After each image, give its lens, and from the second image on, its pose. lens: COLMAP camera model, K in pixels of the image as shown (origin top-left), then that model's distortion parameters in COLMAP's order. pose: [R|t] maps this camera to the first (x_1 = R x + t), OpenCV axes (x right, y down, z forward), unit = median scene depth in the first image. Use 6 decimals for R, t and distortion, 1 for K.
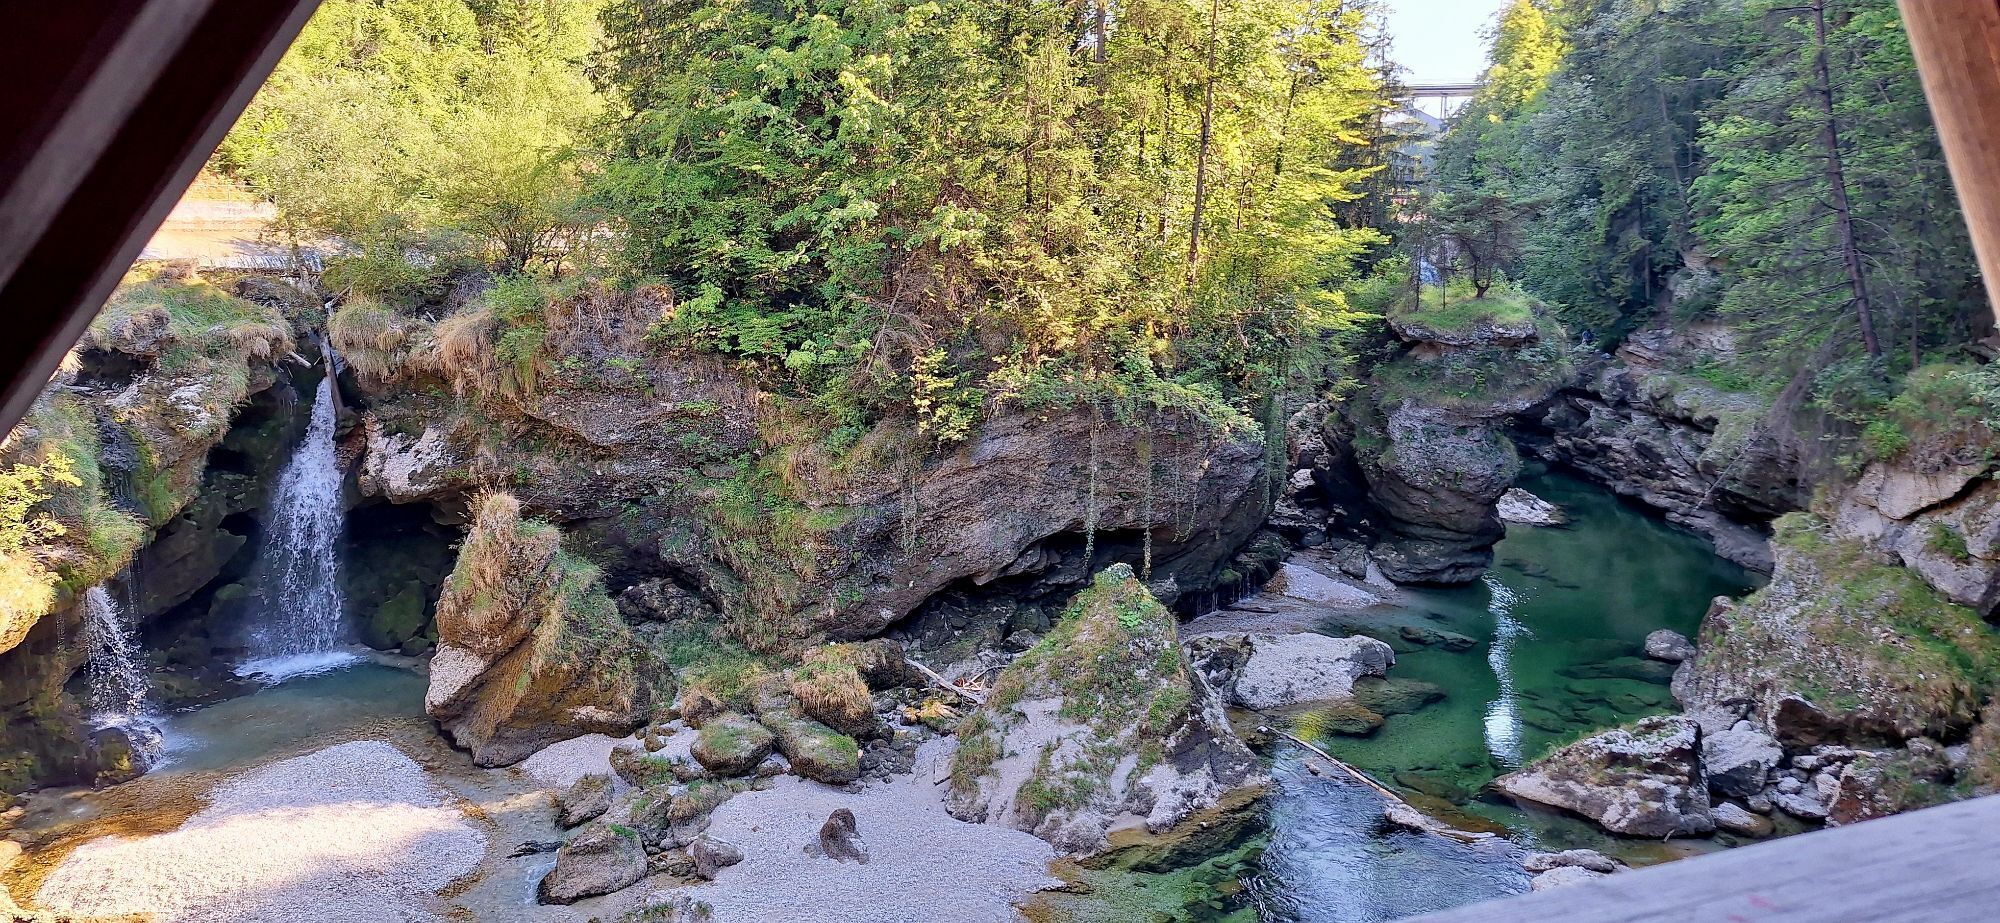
lens RADIAL K [[1327.9, 0, 1000.0], [0, 1327.9, 461.5], [0, 0, 1]] dist [-0.002461, -0.039289]
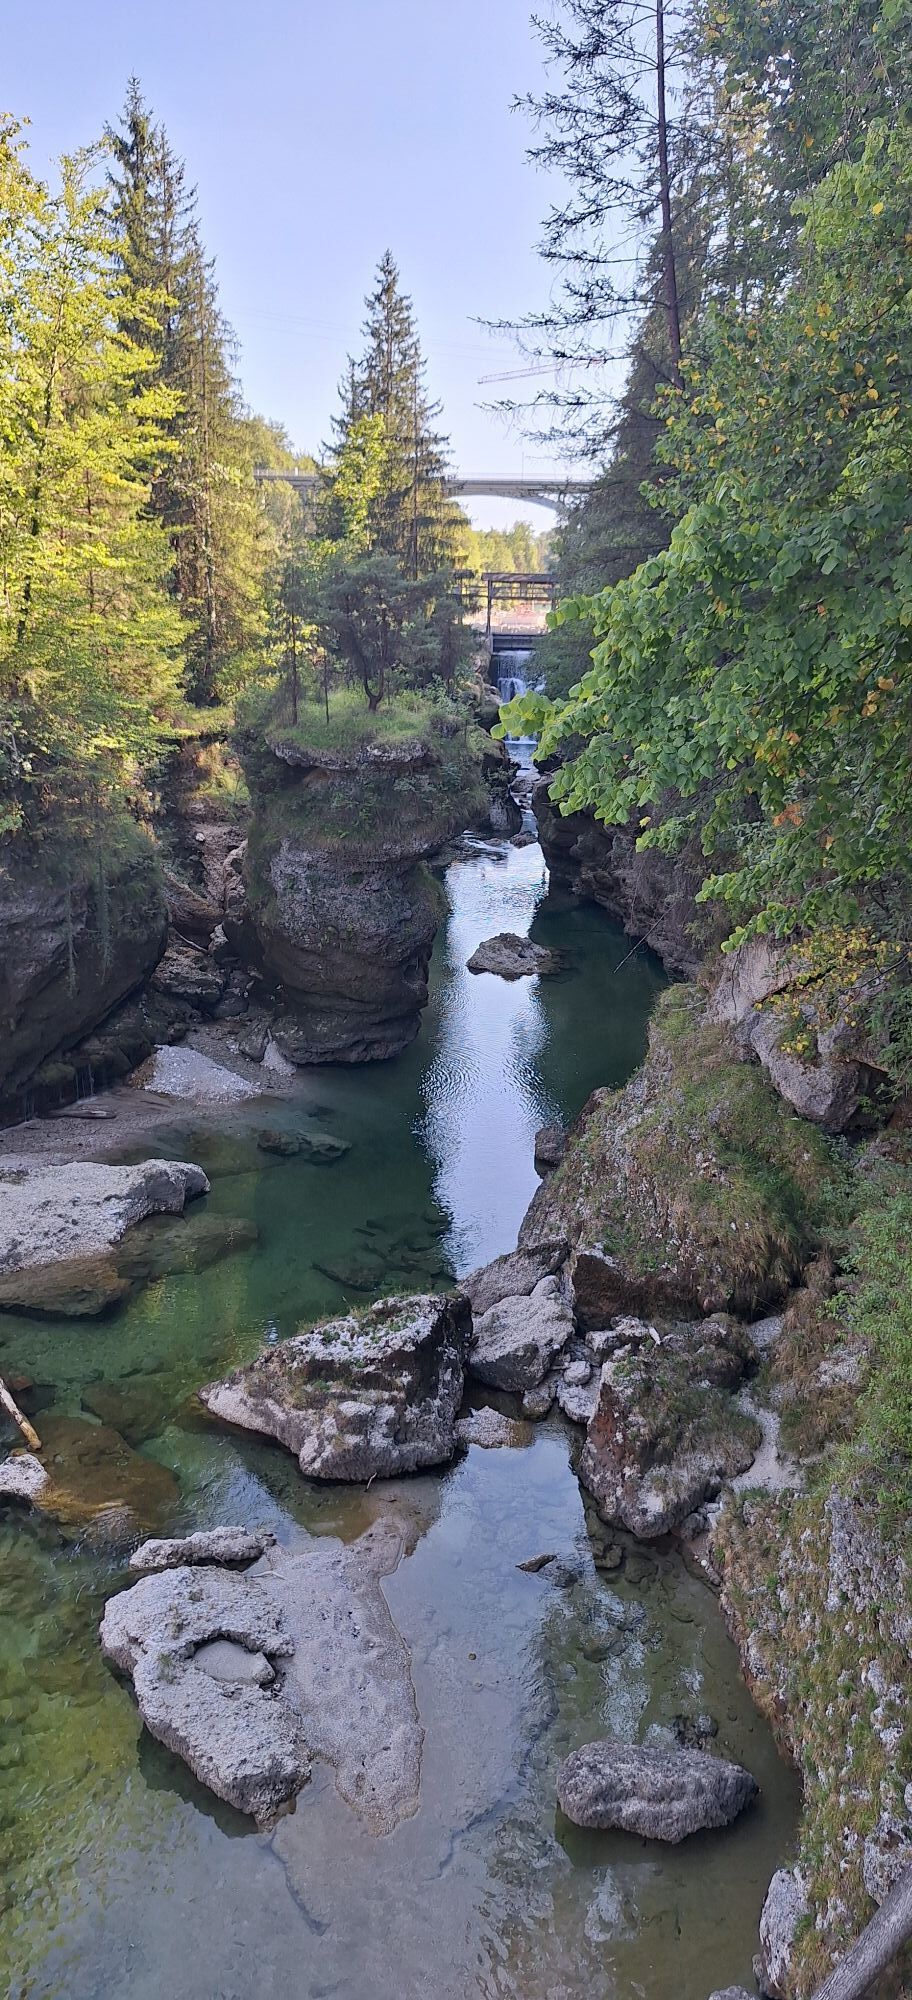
lens RADIAL K [[1380.5, 0, 455.9], [0, 1380.5, 1029.1], [0, 0, 1]] dist [0.060782, -0.000120]
pose [[0.976500, -0.040651, 0.211650, 0.365095], [0.018139, 0.994068, 0.107238, -0.034044], [-0.214754, -0.100879, 0.971444, 0.262044]]
